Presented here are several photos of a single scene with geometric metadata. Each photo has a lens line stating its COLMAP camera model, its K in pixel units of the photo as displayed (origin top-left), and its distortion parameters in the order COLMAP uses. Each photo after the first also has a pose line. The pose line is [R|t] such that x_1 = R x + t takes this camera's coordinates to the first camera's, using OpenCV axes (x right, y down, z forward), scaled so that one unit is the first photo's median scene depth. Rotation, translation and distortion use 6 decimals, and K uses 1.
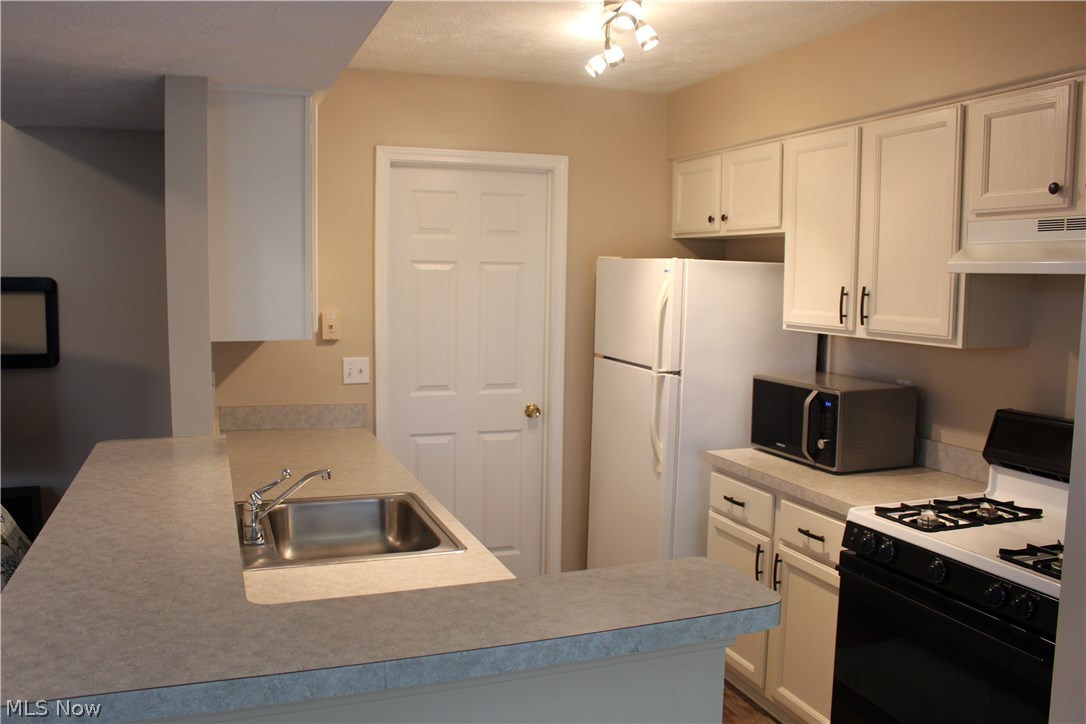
lens RADIAL K [[901.3, 0, 536.0], [0, 901.3, 355.5], [0, 0, 1]] dist [-0.153130, 0.092283]
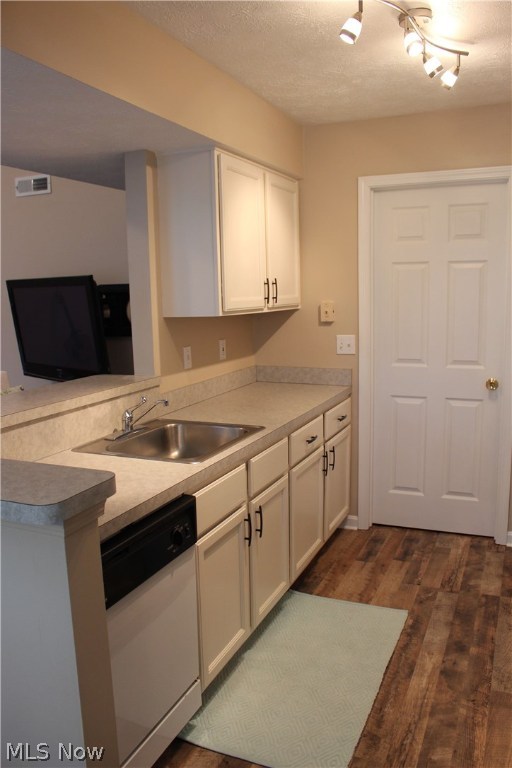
lens RADIAL K [[637.4, 0, 253.4], [0, 637.4, 389.2], [0, 0, 1]] dist [-0.153130, 0.092283]
pose [[0.725771, 0.075040, -0.683832, 0.365903], [-0.030152, 0.996548, 0.077354, 0.013732], [0.687276, -0.035522, 0.725528, 0.194874]]
